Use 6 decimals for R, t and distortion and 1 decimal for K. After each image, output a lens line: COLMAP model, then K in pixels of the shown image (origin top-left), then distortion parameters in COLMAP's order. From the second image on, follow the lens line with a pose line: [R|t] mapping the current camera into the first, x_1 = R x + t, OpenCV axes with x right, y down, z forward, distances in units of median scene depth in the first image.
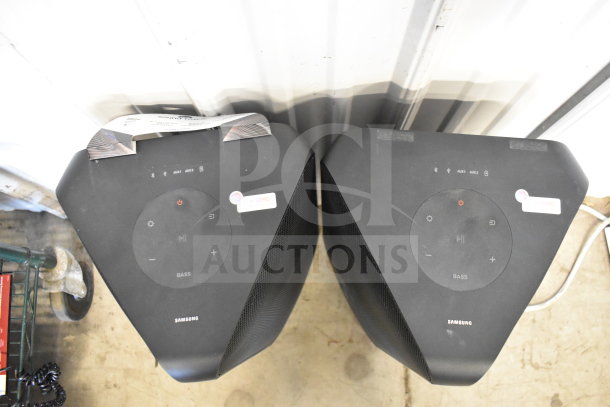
lens RADIAL K [[463.9, 0, 304.3], [0, 463.9, 203.9], [0, 0, 1]] dist [-0.106293, 0.021722]
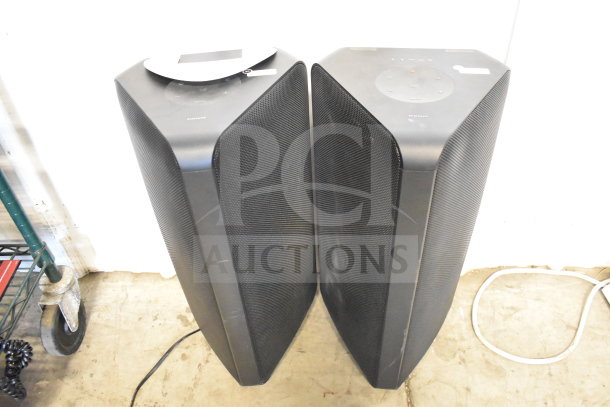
lens RADIAL K [[463.9, 0, 304.6], [0, 463.9, 202.1], [0, 0, 1]] dist [-0.106293, 0.021722]
pose [[0.999169, 0.021377, -0.034703, 0.037146], [-0.037294, 0.822993, -0.566826, 0.494501], [0.016443, 0.567649, 0.823106, 0.052326]]
